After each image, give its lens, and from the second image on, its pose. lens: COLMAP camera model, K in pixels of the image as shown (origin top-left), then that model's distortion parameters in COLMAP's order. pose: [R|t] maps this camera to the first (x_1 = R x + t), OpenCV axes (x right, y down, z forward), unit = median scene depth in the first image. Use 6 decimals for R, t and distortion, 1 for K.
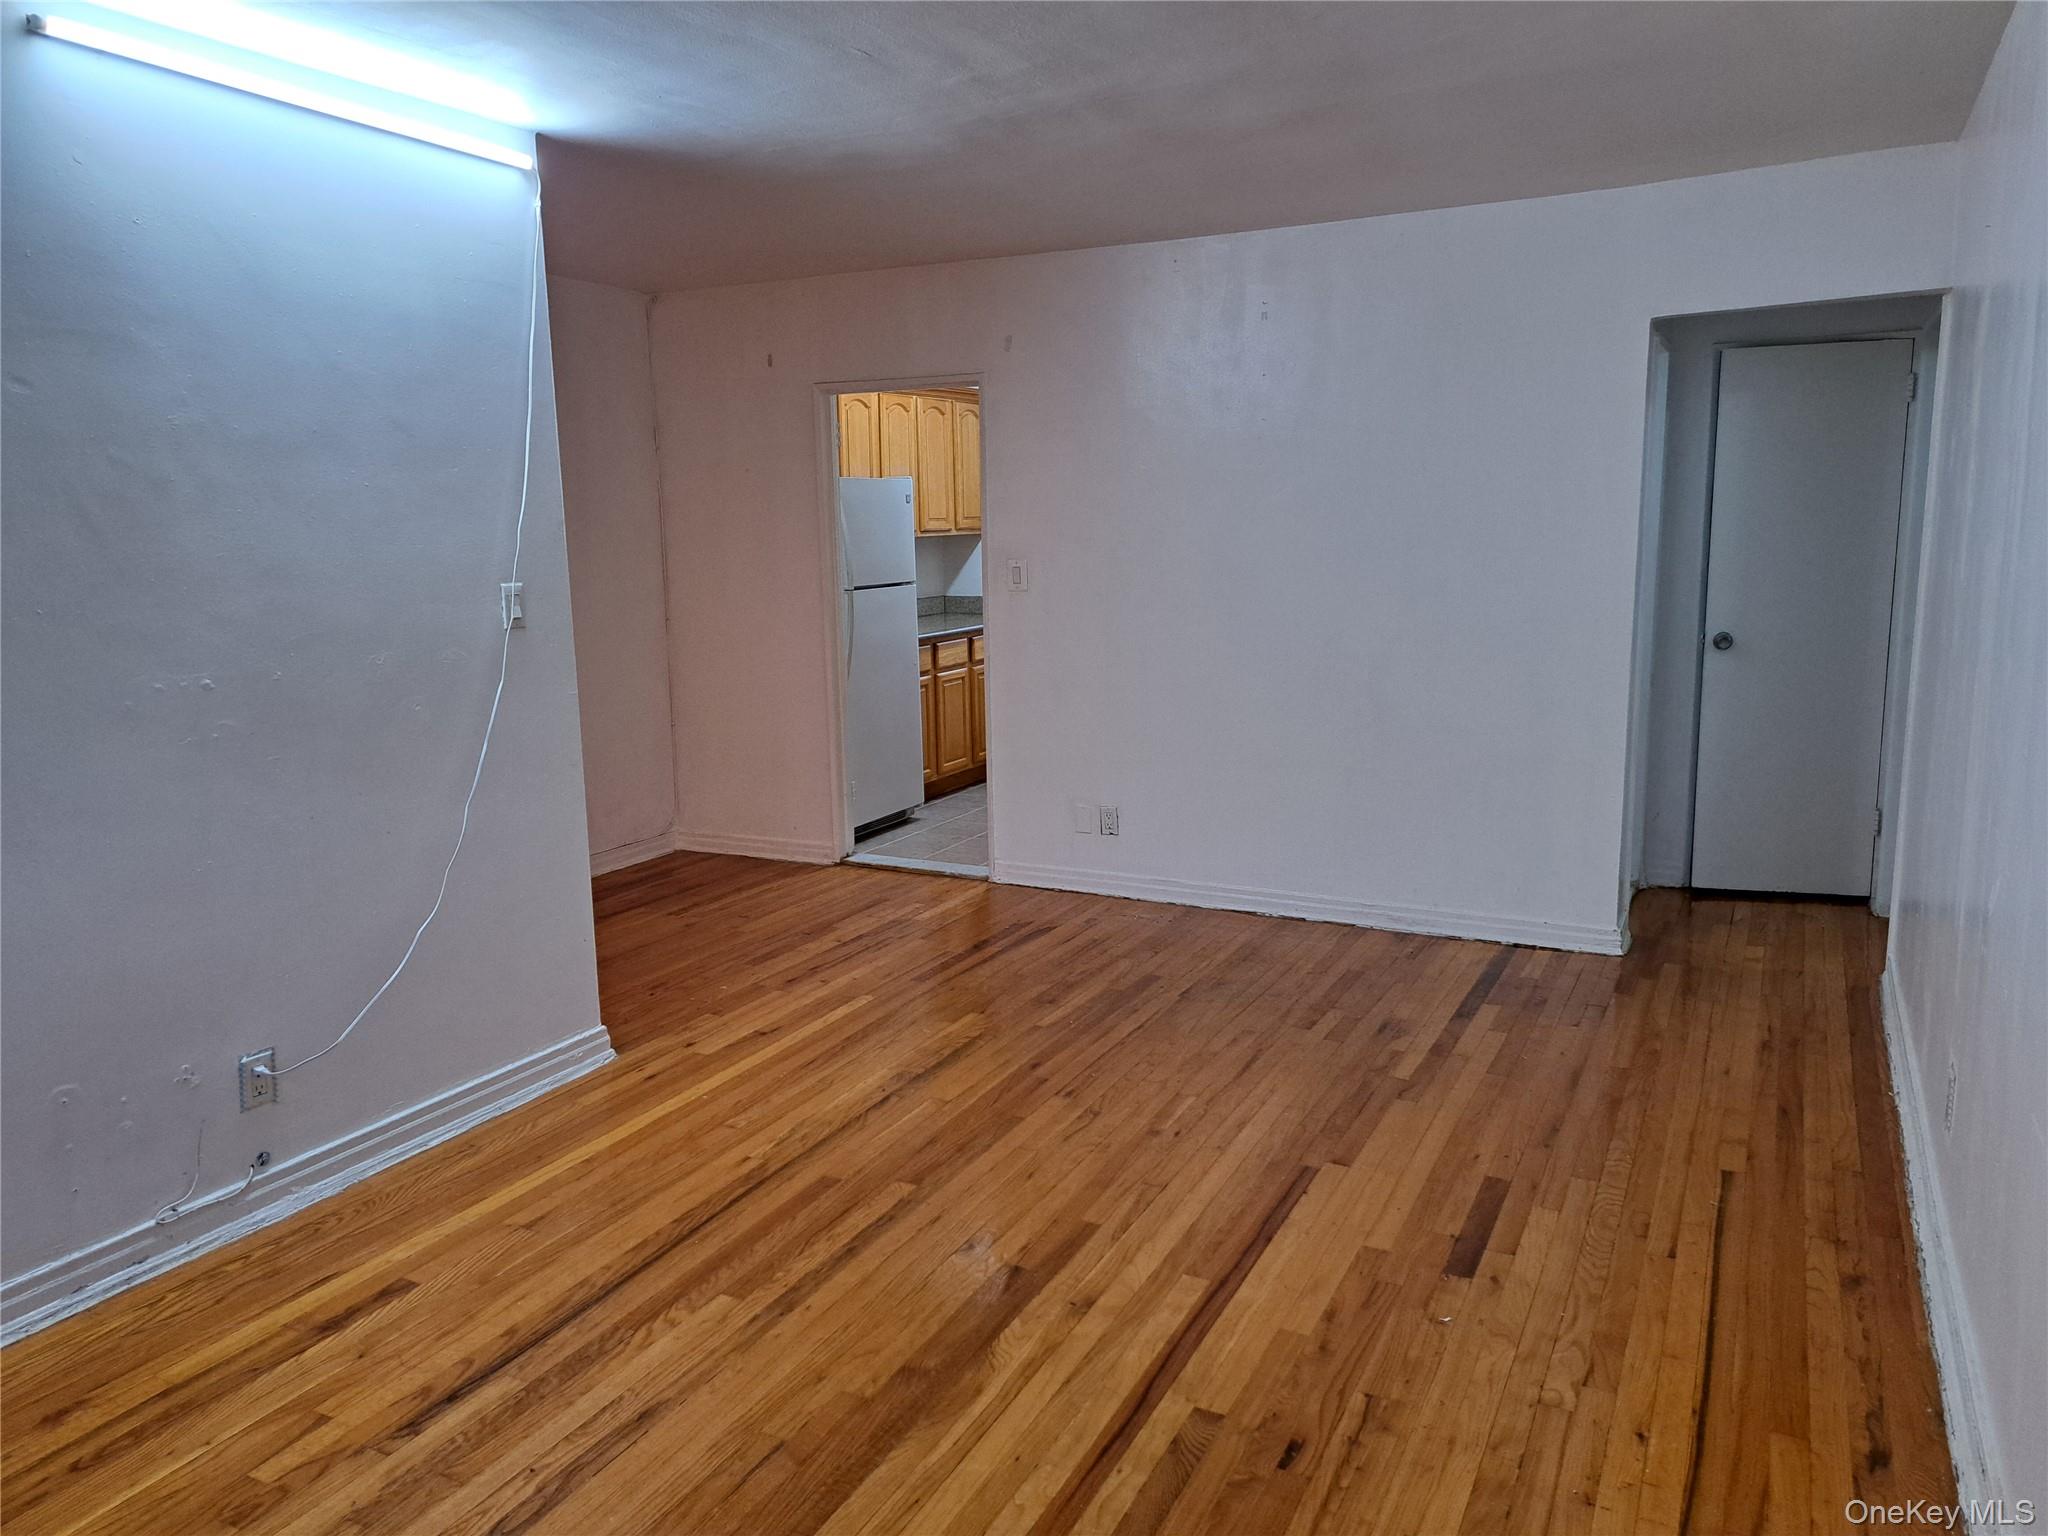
lens RADIAL K [[1474.6, 0, 1006.9], [0, 1474.6, 753.4], [0, 0, 1]] dist [0.061196, -0.045403]
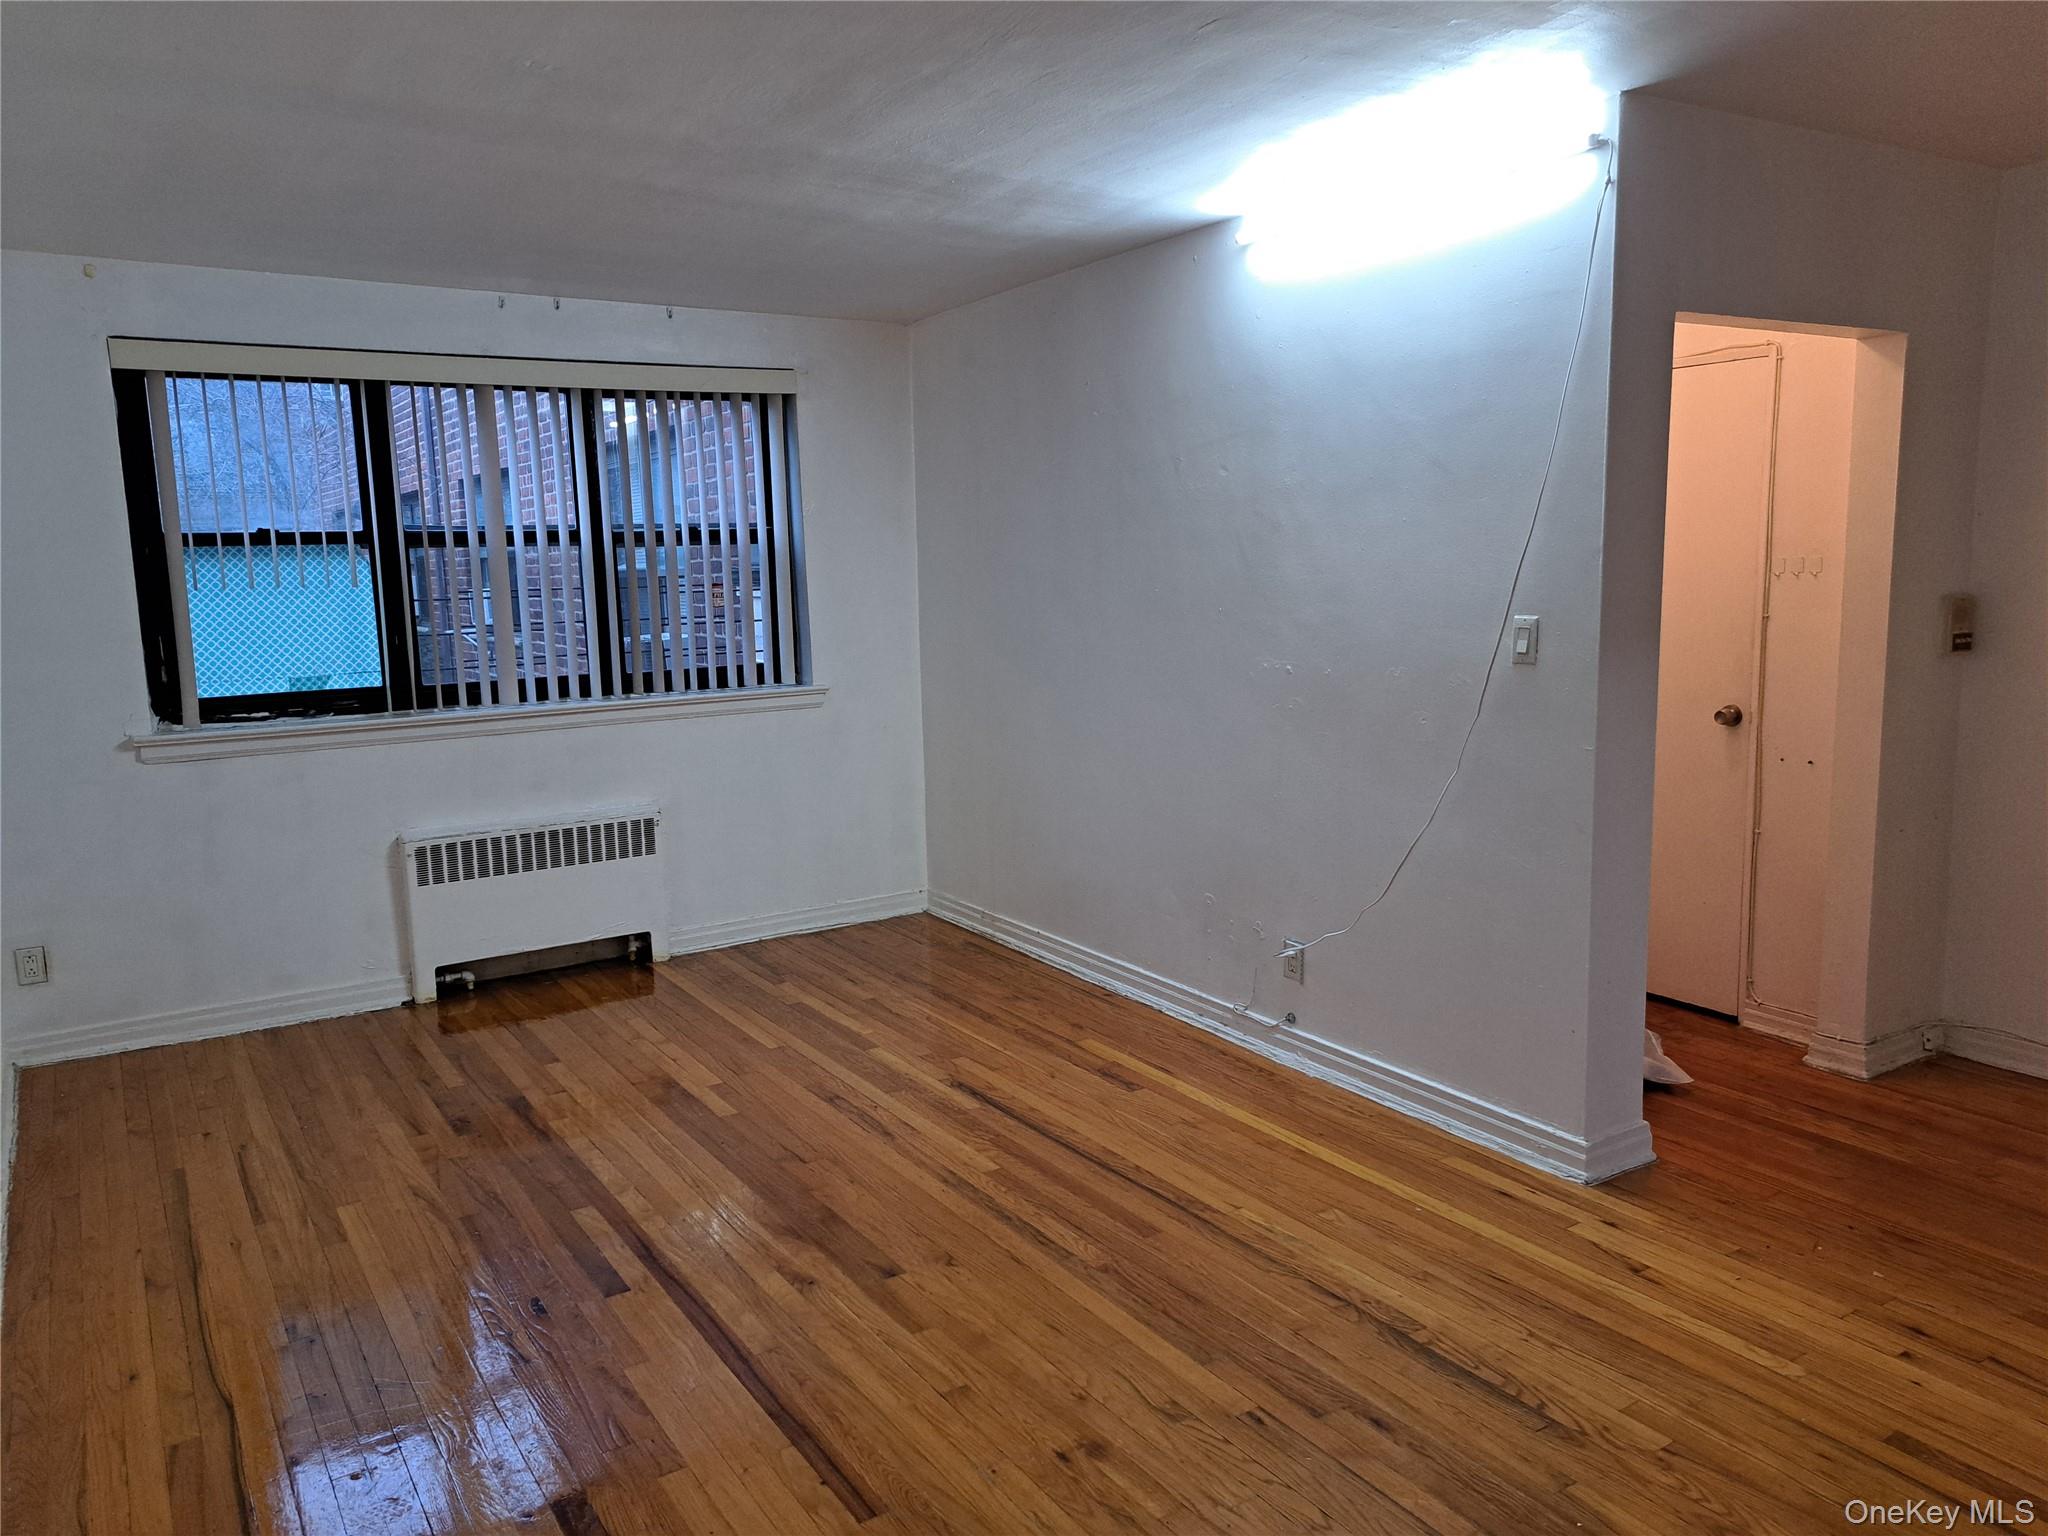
lens RADIAL K [[1474.6, 0, 1026.1], [0, 1474.6, 769.8], [0, 0, 1]] dist [0.061196, -0.045403]
pose [[-0.496193, 0.154893, -0.854284, 0.657814], [-0.106959, 0.965556, 0.237193, -0.214849], [0.861599, 0.209067, -0.462535, 1.213519]]
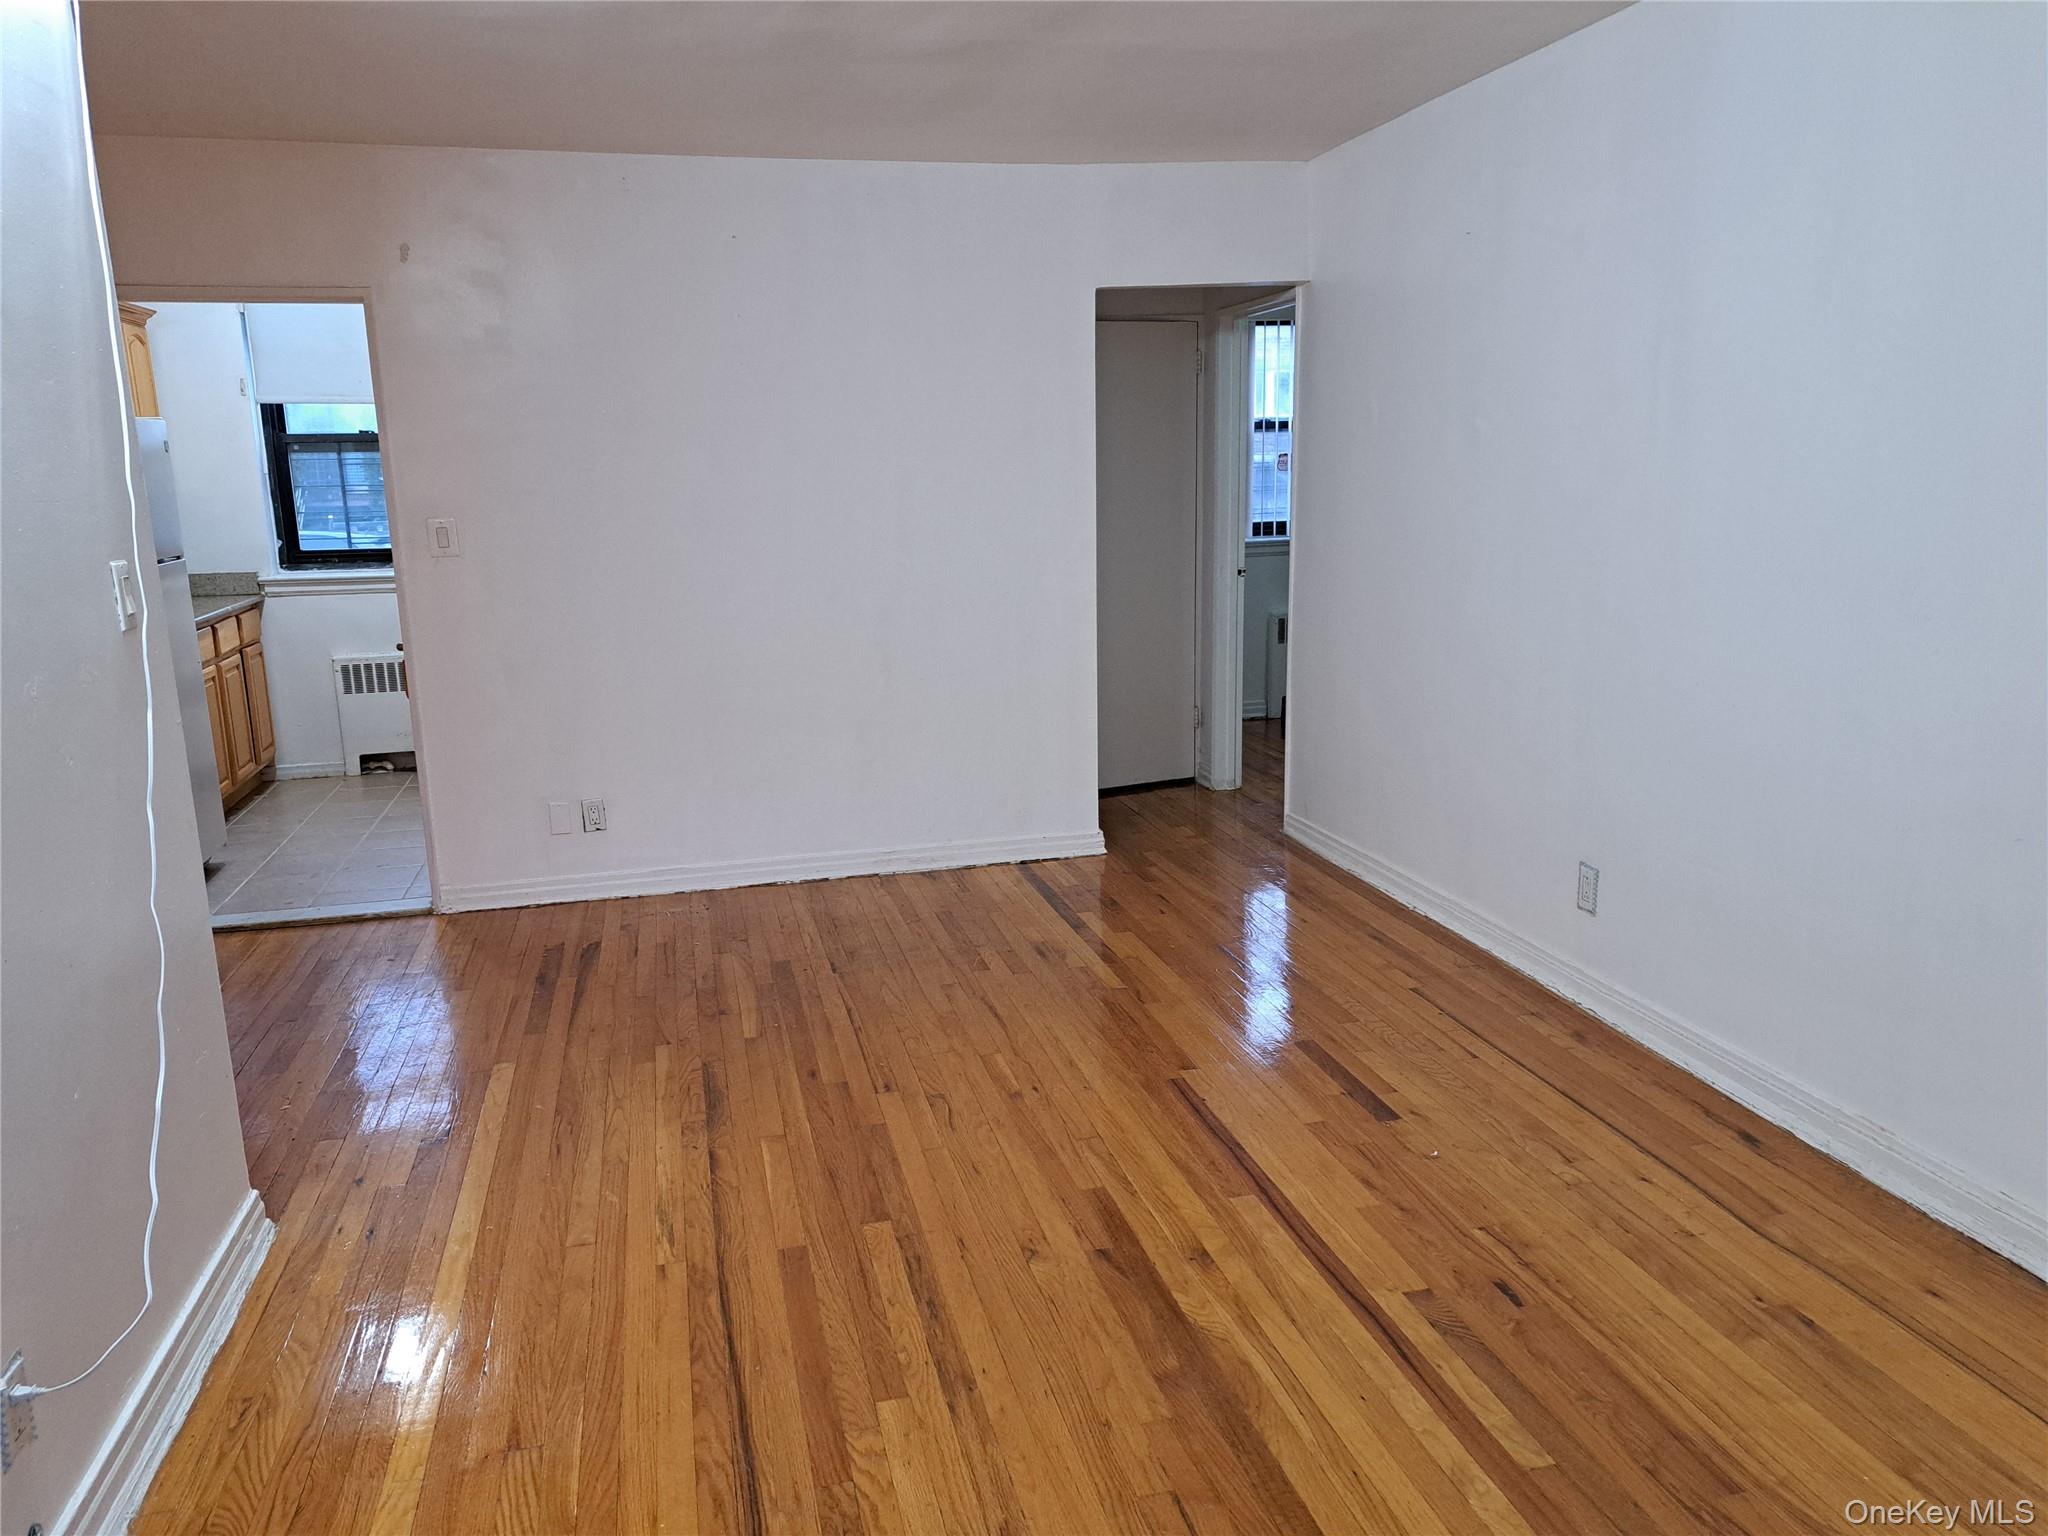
lens RADIAL K [[1474.6, 0, 1016.2], [0, 1474.6, 767.5], [0, 0, 1]] dist [0.061196, -0.045403]
pose [[0.752007, -0.136447, 0.644878, -0.486052], [0.117105, 0.990433, 0.073004, -0.027009], [-0.648669, 0.020619, 0.760791, 0.251323]]
